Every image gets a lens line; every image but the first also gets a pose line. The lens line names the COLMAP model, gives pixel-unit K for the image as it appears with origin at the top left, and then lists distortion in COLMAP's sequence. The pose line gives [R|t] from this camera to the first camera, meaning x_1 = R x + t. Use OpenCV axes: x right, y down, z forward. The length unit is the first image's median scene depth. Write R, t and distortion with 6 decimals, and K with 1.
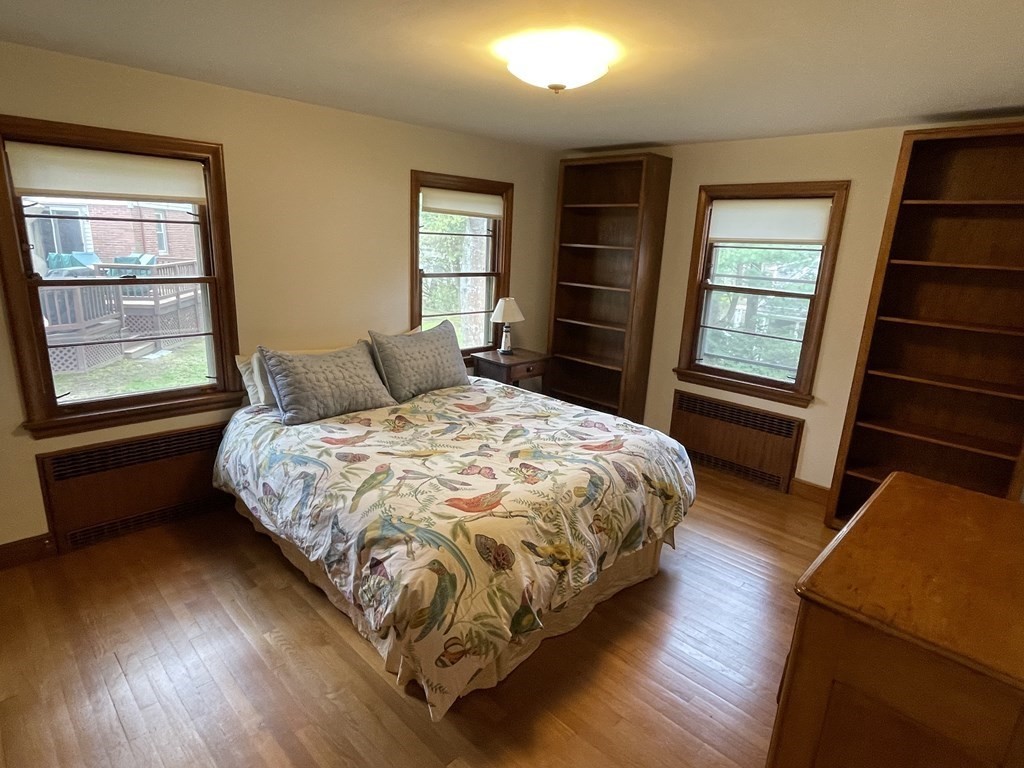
lens RADIAL K [[570.2, 0, 516.3], [0, 570.2, 388.5], [0, 0, 1]] dist [-0.000826, 0.000121]
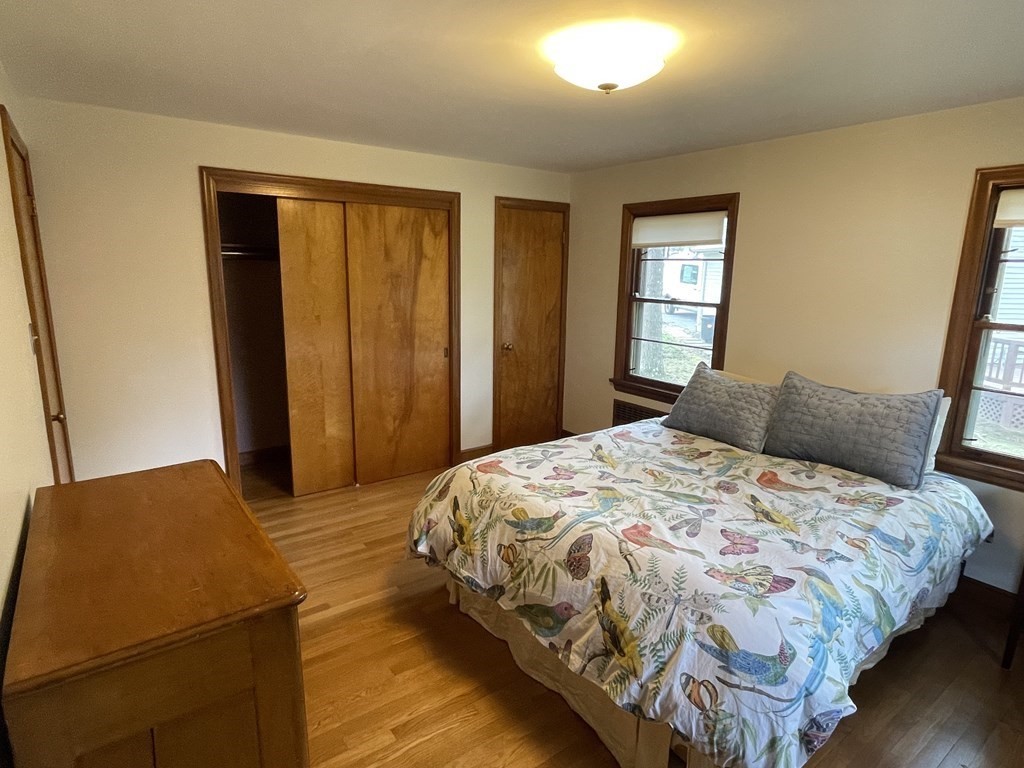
lens RADIAL K [[577.6, 0, 512.0], [0, 577.6, 384.0], [0, 0, 1]] dist [0.005676, 0.001231]
pose [[-0.160131, 0.155581, -0.974758, 0.834265], [-0.274676, 0.941475, 0.195392, -0.169240], [0.948109, 0.299031, -0.108025, 0.842569]]
